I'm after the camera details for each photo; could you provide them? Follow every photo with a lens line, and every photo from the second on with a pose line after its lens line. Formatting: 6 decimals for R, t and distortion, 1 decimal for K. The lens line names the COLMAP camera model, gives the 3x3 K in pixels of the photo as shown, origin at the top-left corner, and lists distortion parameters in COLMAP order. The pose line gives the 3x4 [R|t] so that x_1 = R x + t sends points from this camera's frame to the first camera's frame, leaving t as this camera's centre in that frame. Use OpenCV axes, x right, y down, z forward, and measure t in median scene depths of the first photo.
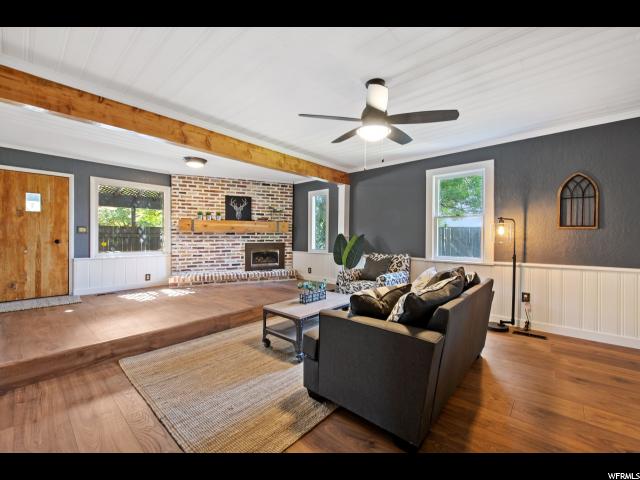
lens RADIAL K [[265.1, 0, 321.8], [0, 265.1, 236.9], [0, 0, 1]] dist [0.000197, -0.000062]
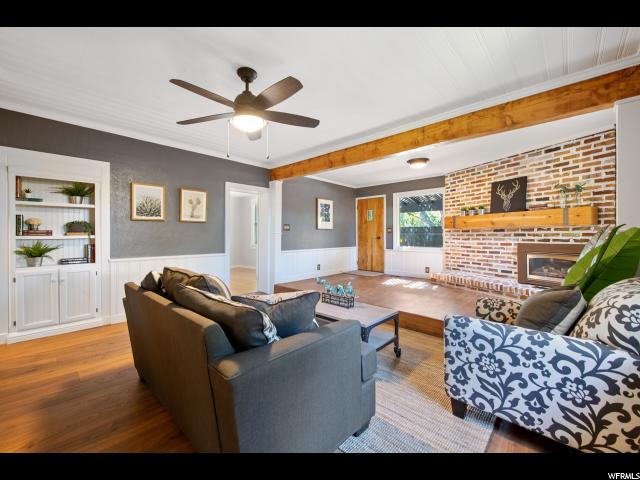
lens RADIAL K [[264.8, 0, 320.6], [0, 264.8, 231.4], [0, 0, 1]] dist [-0.000627, -0.000411]
pose [[-0.037456, -0.019337, -0.999111, 0.451737], [-0.002672, 0.999811, -0.019250, 0.006988], [0.999295, 0.001948, -0.037500, 0.514359]]
